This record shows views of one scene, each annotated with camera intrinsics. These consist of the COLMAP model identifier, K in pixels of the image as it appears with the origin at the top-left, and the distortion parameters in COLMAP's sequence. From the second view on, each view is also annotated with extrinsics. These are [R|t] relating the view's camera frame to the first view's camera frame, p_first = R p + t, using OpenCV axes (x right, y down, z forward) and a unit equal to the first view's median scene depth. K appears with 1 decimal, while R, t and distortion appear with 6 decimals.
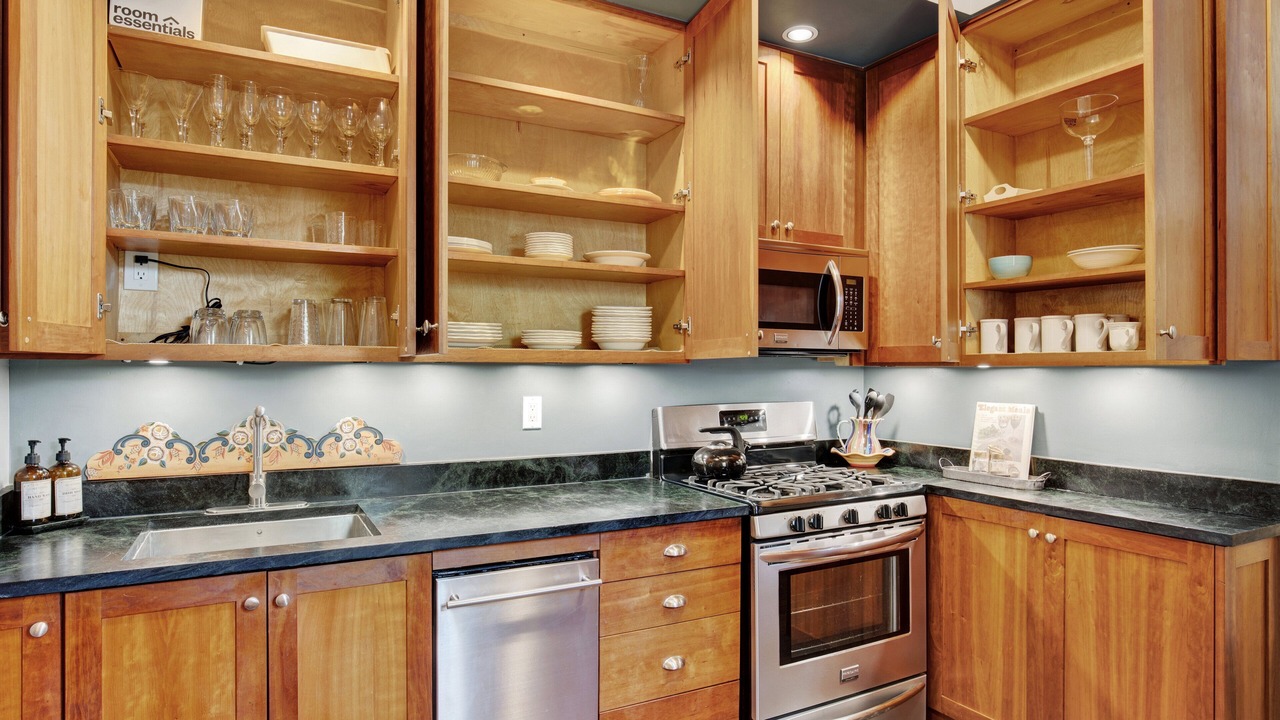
lens RADIAL K [[727.6, 0, 638.9], [0, 727.6, 371.2], [0, 0, 1]] dist [-0.018002, 0.002177]
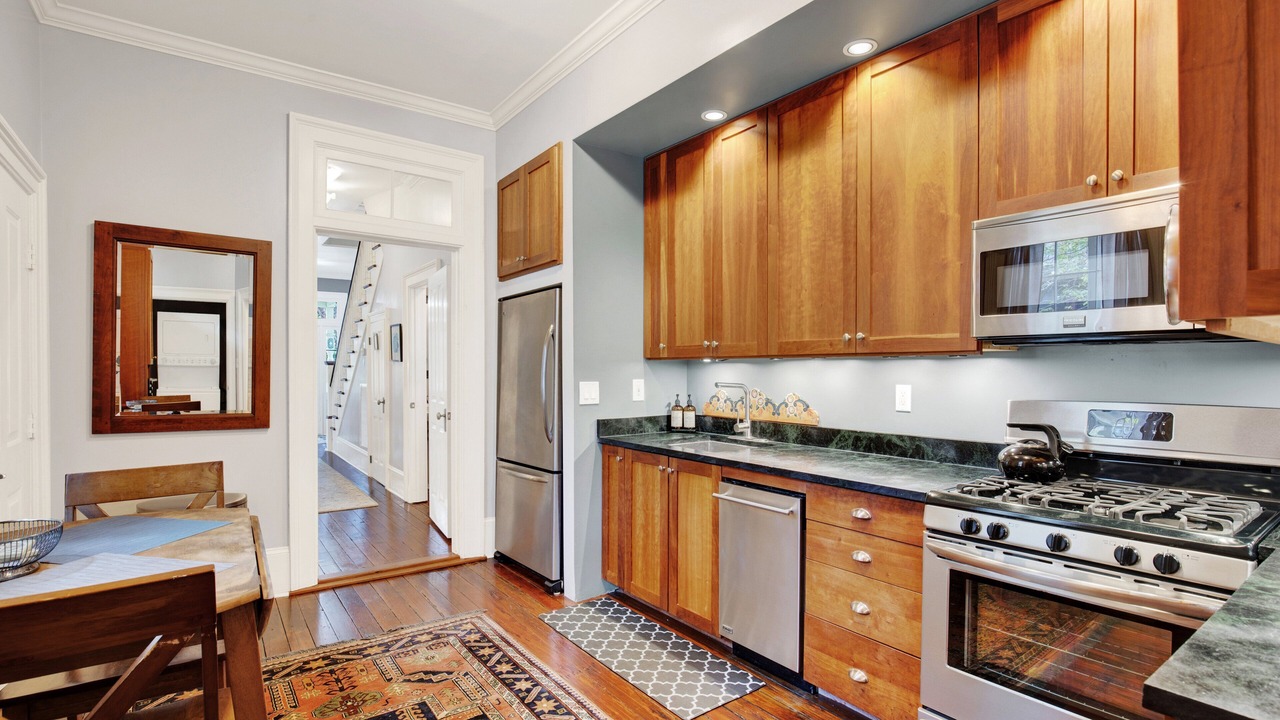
lens RADIAL K [[609.7, 0, 639.0], [0, 609.7, 377.7], [0, 0, 1]] dist [-0.027574, 0.004131]
pose [[0.135337, 0.012396, -0.990722, 0.926578], [-0.005447, 0.999916, 0.011767, 0.014554], [0.990785, 0.003804, 0.135393, 0.479784]]
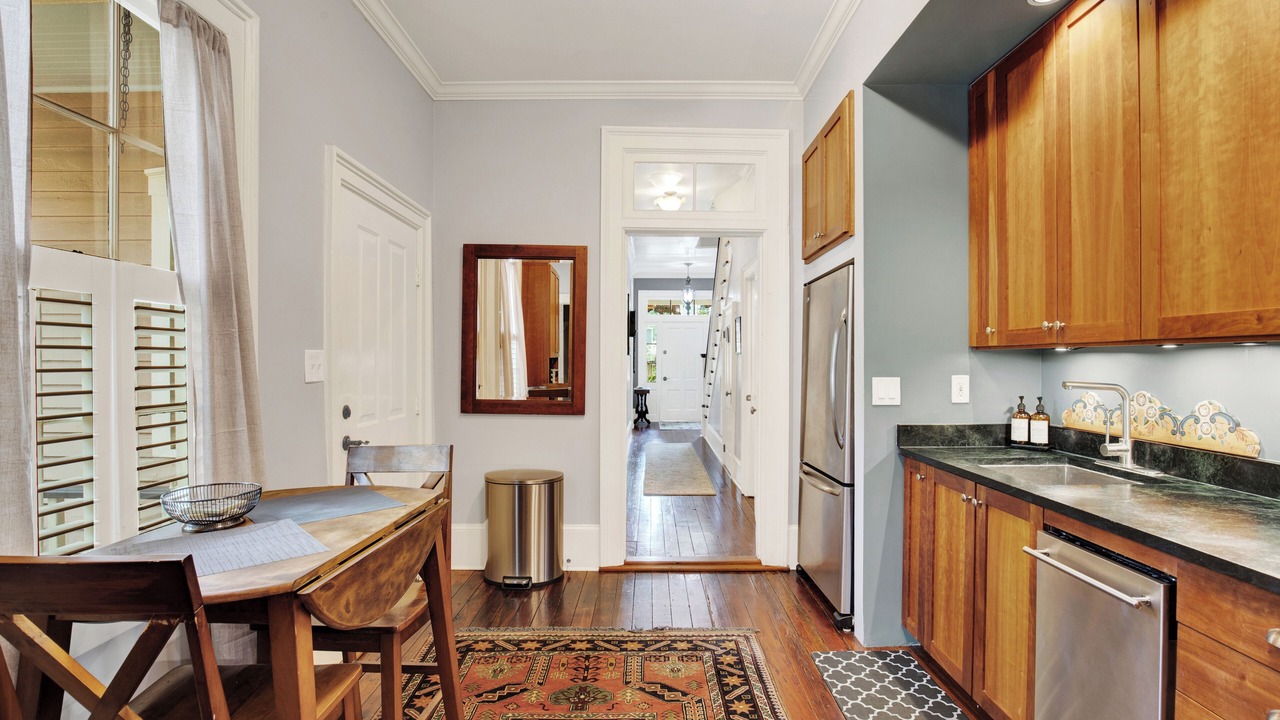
lens RADIAL K [[609.7, 0, 652.1], [0, 609.7, 362.4], [0, 0, 1]] dist [-0.027574, 0.004131]
pose [[-0.468674, -0.000453, -0.883371, 0.703202], [-0.005962, 0.999979, 0.002650, 0.012409], [0.883351, 0.006509, -0.468666, 0.718592]]
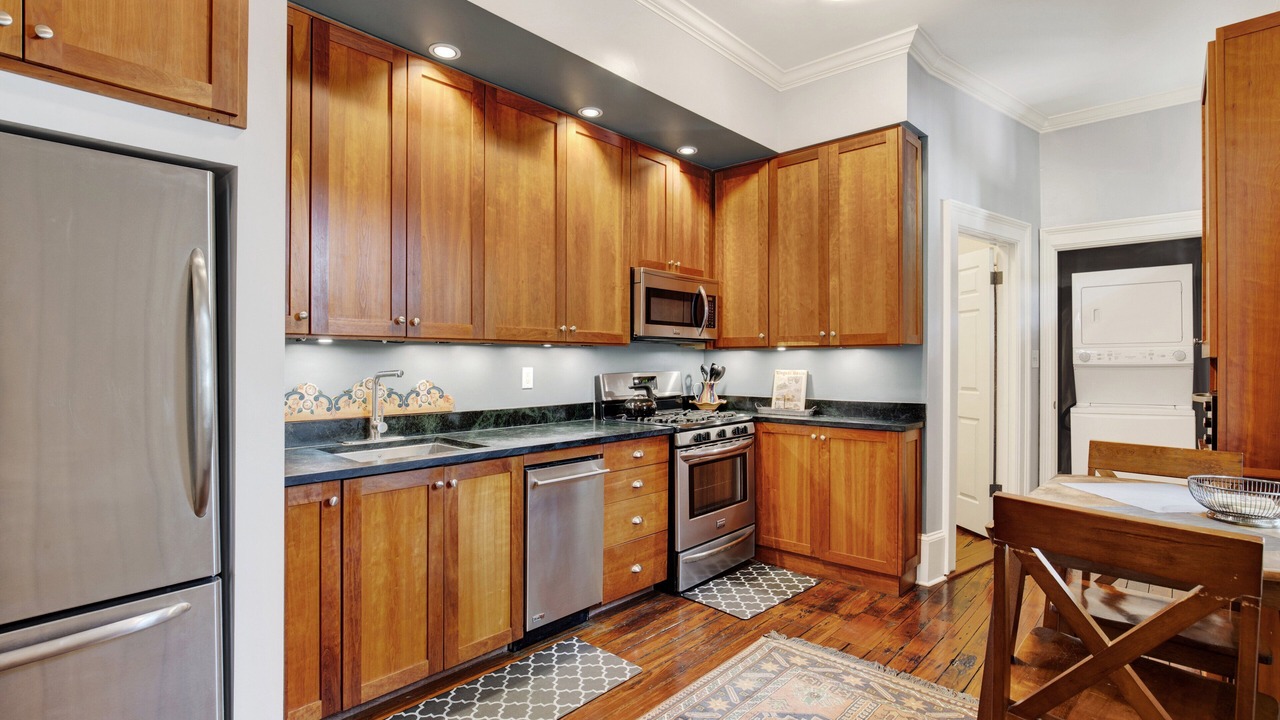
lens RADIAL K [[609.7, 0, 642.6], [0, 609.7, 365.6], [0, 0, 1]] dist [-0.027574, 0.004131]
pose [[0.942729, -0.005764, 0.333509, -0.397243], [0.004073, 0.999975, 0.005771, 0.028088], [-0.333534, -0.004082, 0.942729, -0.338956]]
